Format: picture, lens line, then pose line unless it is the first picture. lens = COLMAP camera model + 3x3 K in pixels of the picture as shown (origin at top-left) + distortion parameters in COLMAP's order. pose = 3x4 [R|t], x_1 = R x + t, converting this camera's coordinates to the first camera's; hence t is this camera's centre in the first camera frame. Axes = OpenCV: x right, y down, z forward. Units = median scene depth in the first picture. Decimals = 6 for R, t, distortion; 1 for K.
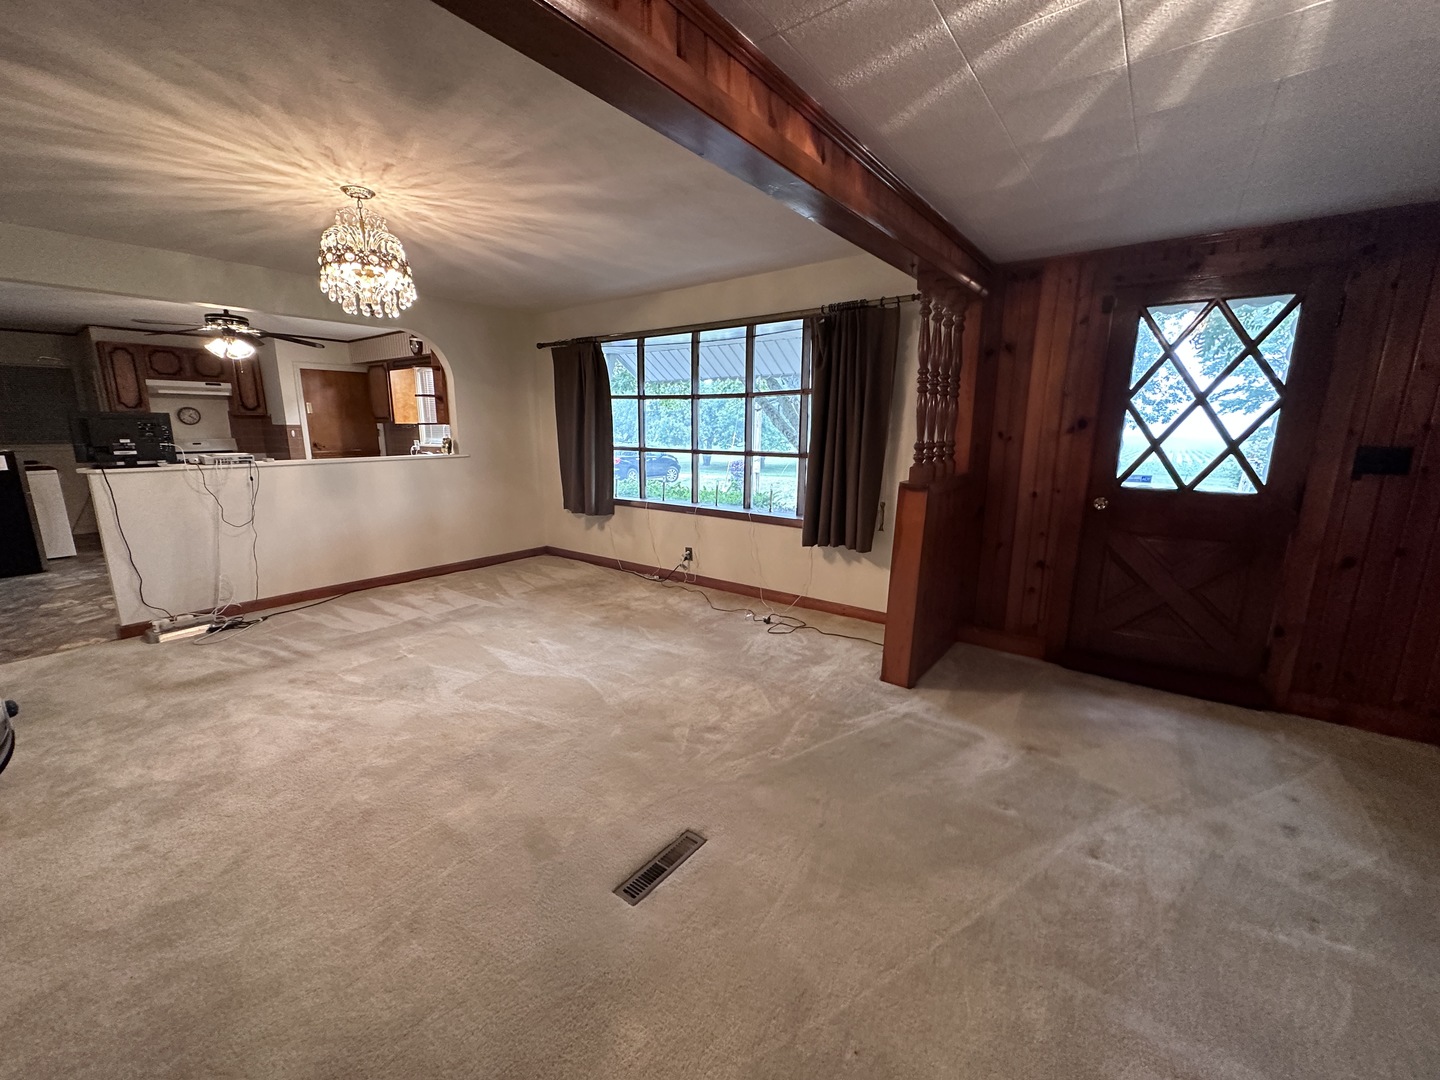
lens RADIAL K [[576.3, 0, 714.5], [0, 576.3, 544.0], [0, 0, 1]] dist [0.000271, 0.000182]
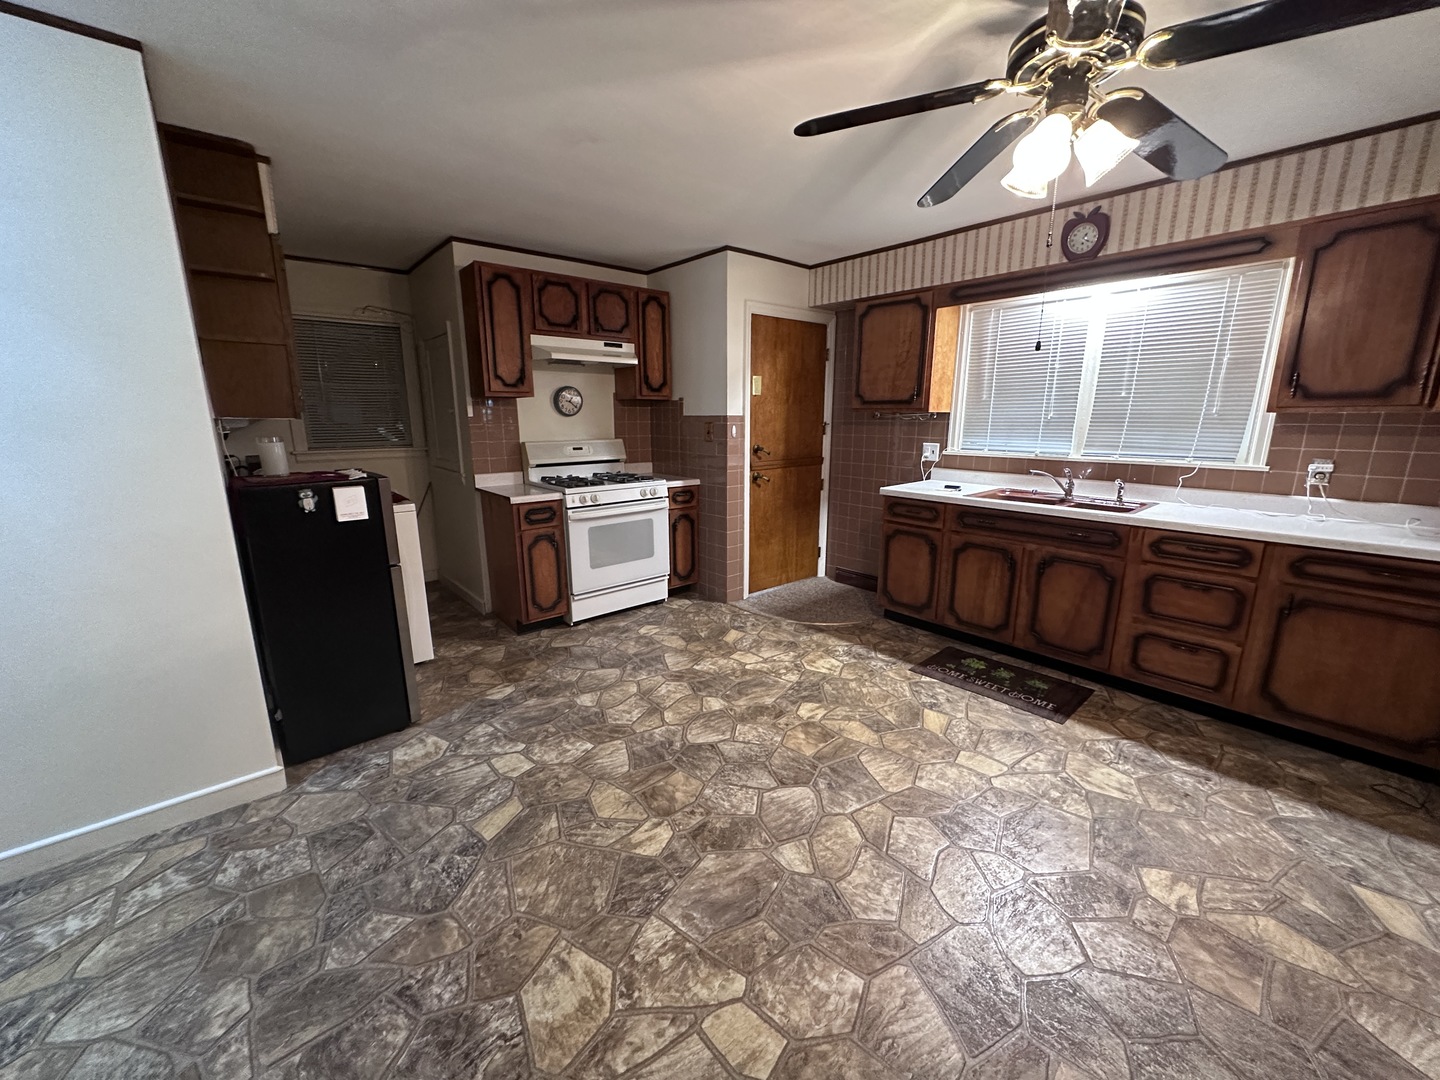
lens RADIAL K [[576.3, 0, 718.1], [0, 576.3, 541.1], [0, 0, 1]] dist [0.000271, 0.000182]
pose [[0.979384, 0.038374, -0.198330, -1.610620], [-0.036143, 0.999236, 0.014861, -0.236076], [0.198749, -0.007386, 0.980023, 1.140595]]
